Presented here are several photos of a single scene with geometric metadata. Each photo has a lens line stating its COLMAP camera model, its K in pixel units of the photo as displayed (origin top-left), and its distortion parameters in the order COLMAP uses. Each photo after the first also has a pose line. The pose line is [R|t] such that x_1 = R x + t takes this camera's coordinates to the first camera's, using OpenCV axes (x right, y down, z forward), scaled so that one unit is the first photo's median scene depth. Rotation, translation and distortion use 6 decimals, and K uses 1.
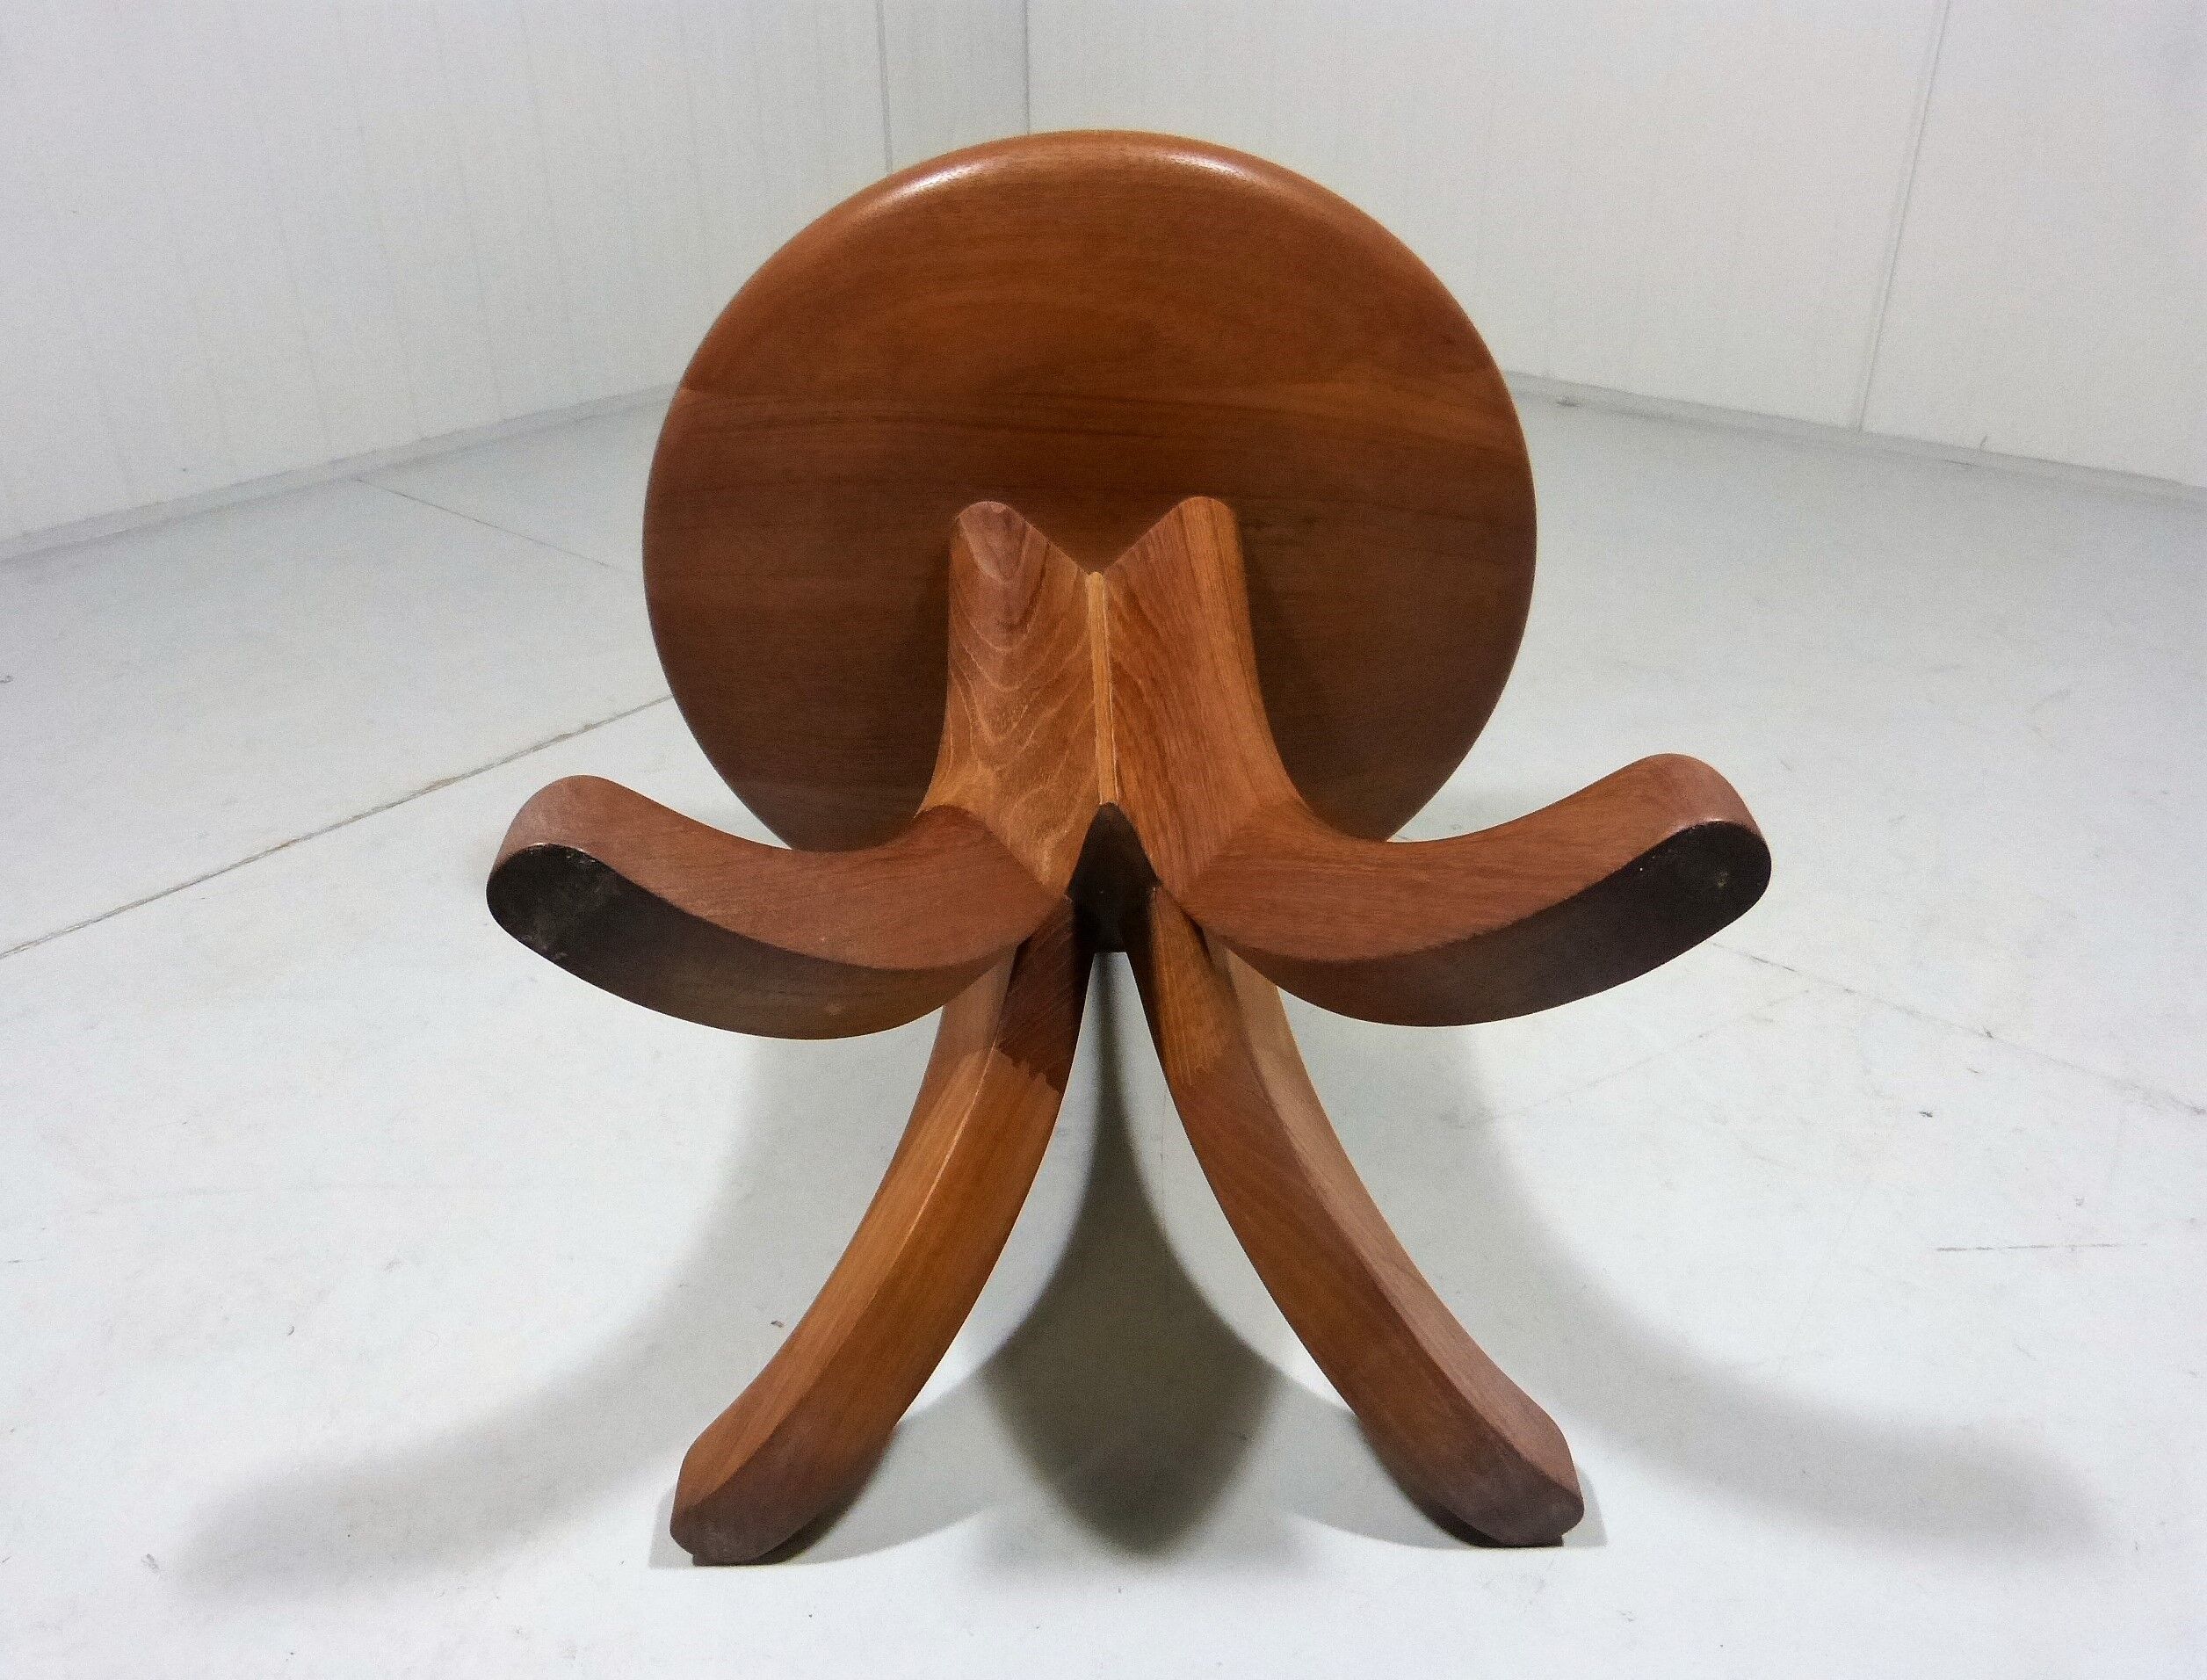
lens RADIAL K [[1691.9, 0, 1076.5], [0, 1691.9, 831.4], [0, 0, 1]] dist [-0.026390, 0.006839]
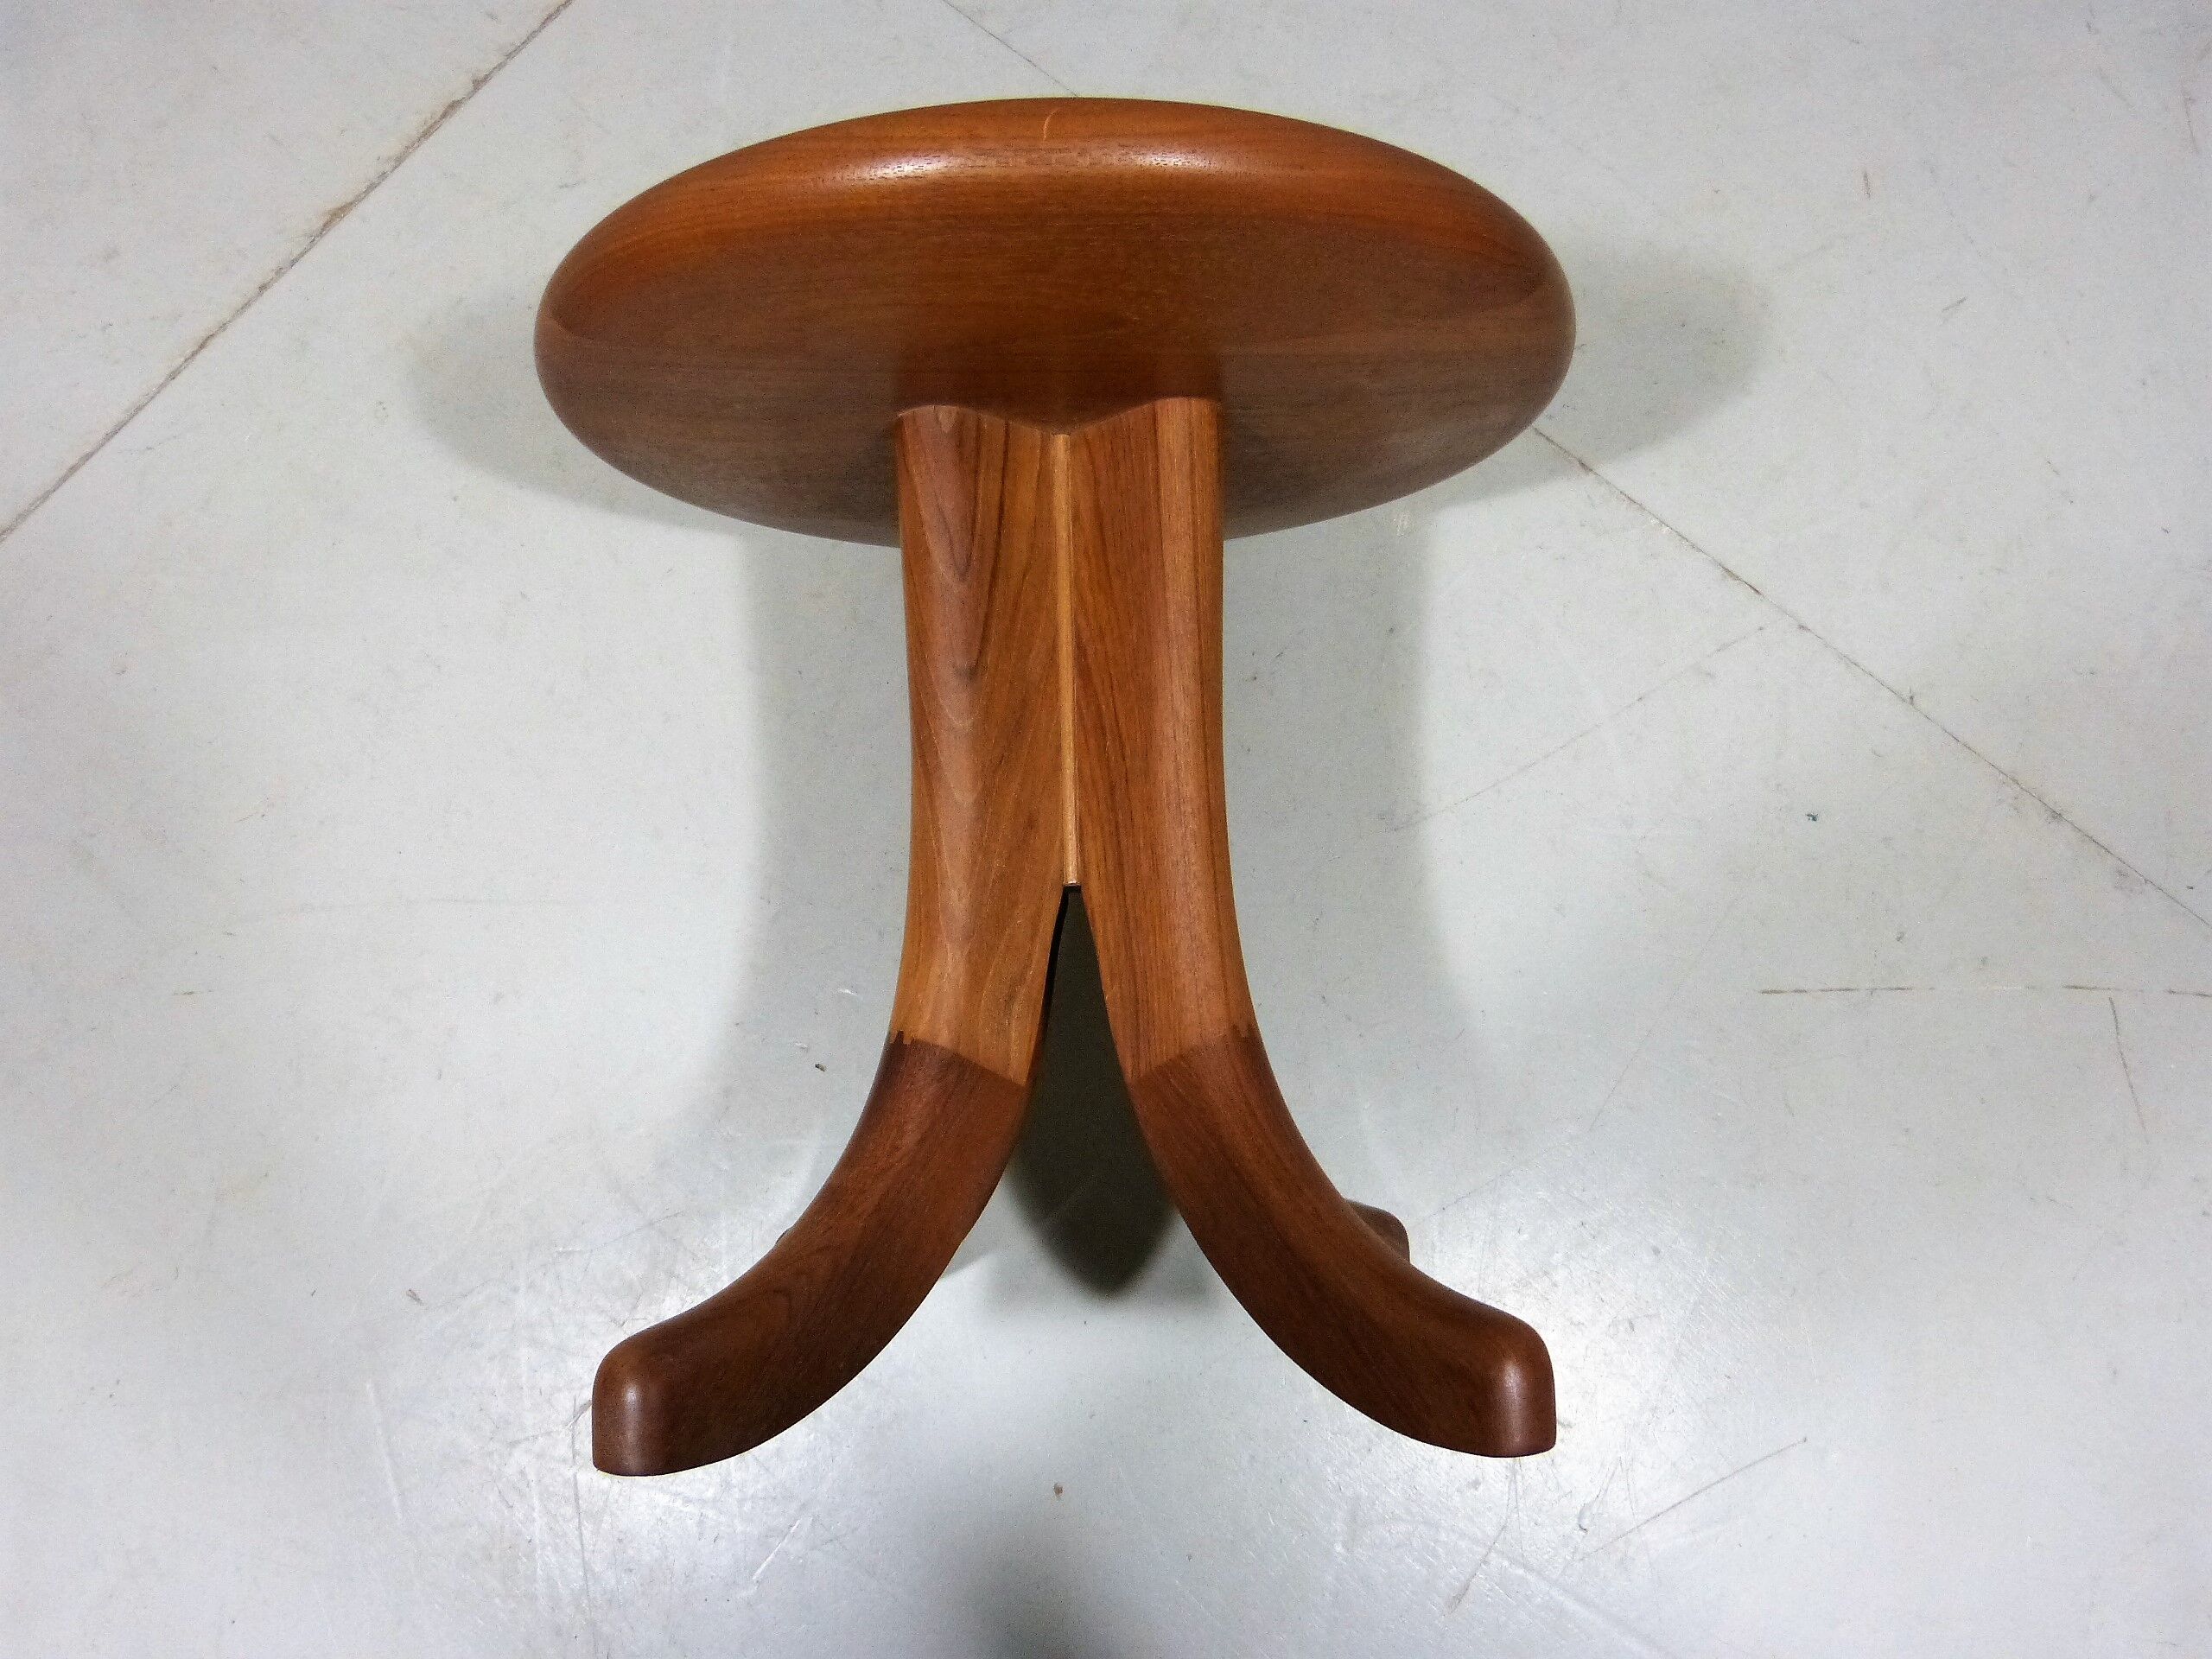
lens RADIAL K [[1655.5, 0, 1105.2], [0, 1655.5, 833.6], [0, 0, 1]] dist [-0.032649, 0.023298]
pose [[0.999979, -0.006368, 0.000881, 0.022169], [0.003537, 0.659530, 0.751670, -0.456497], [-0.005367, -0.751652, 0.659539, 0.186743]]
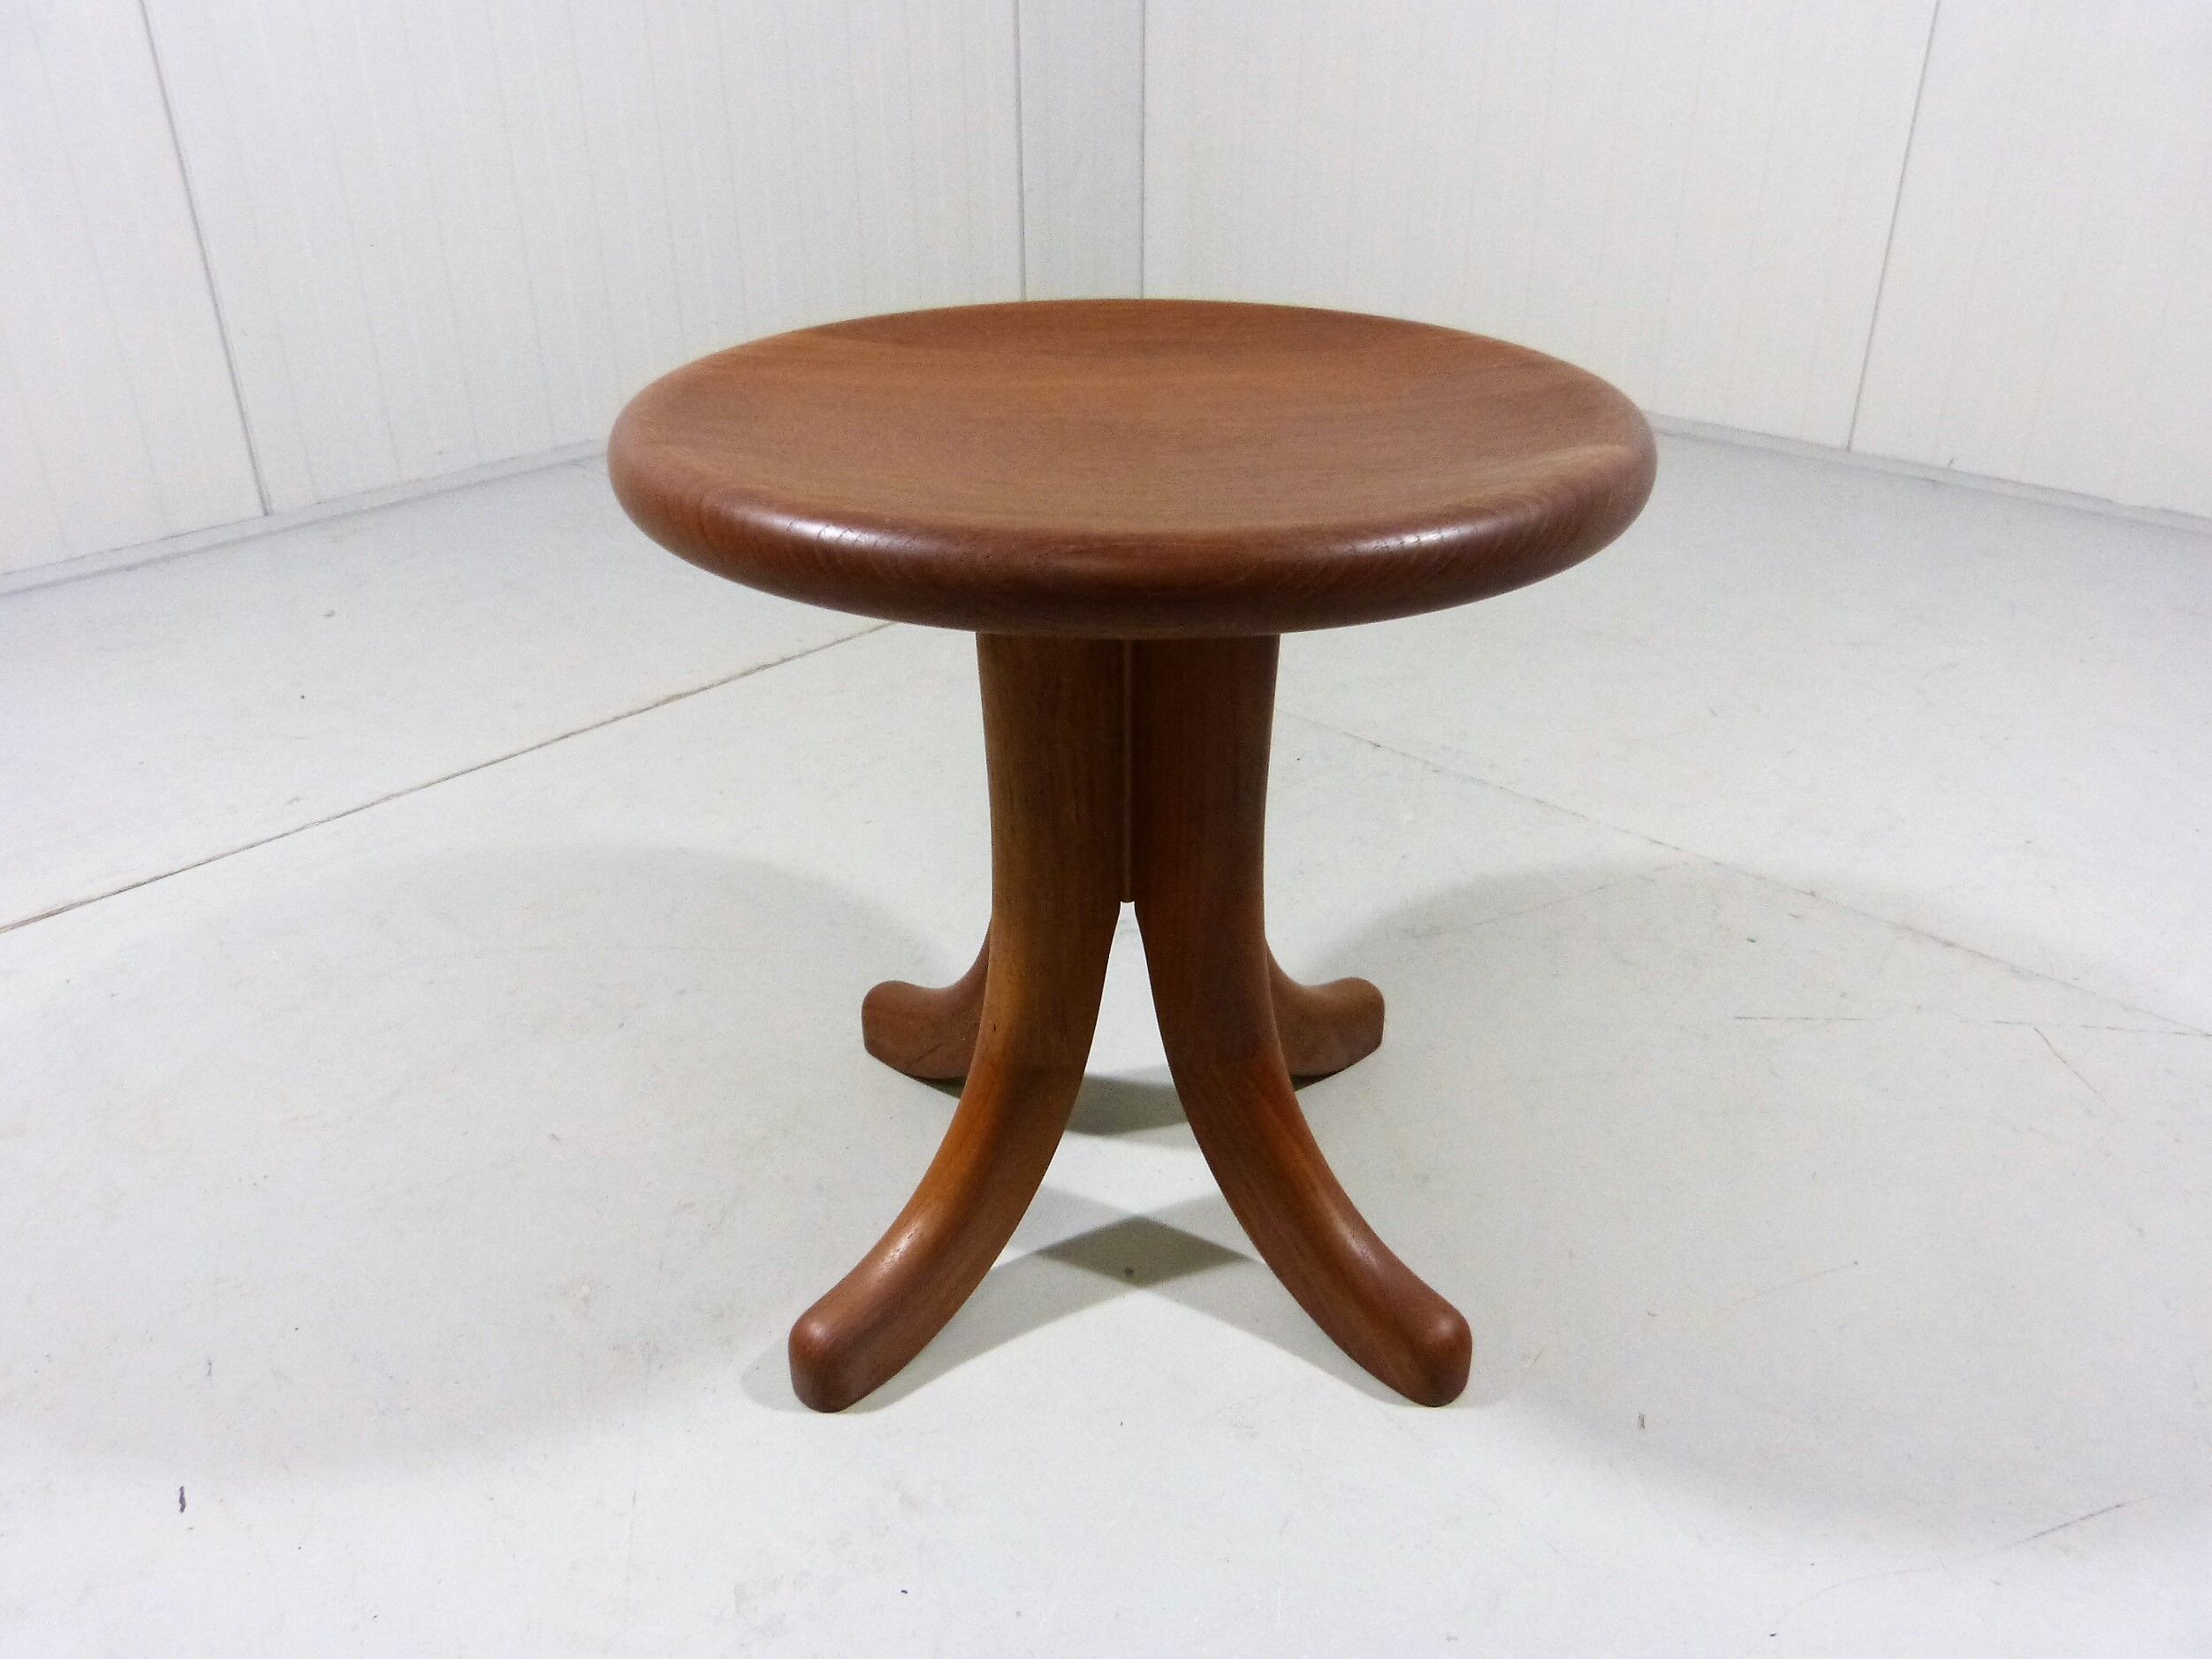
lens RADIAL K [[1693.1, 0, 1106.0], [0, 1693.1, 829.5], [0, 0, 1]] dist [-0.023721, 0.003701]
pose [[0.998665, 0.030528, -0.041666, 0.016013], [-0.030556, 0.999533, -0.000043, 0.064488], [0.041645, 0.001316, 0.999132, -0.302158]]
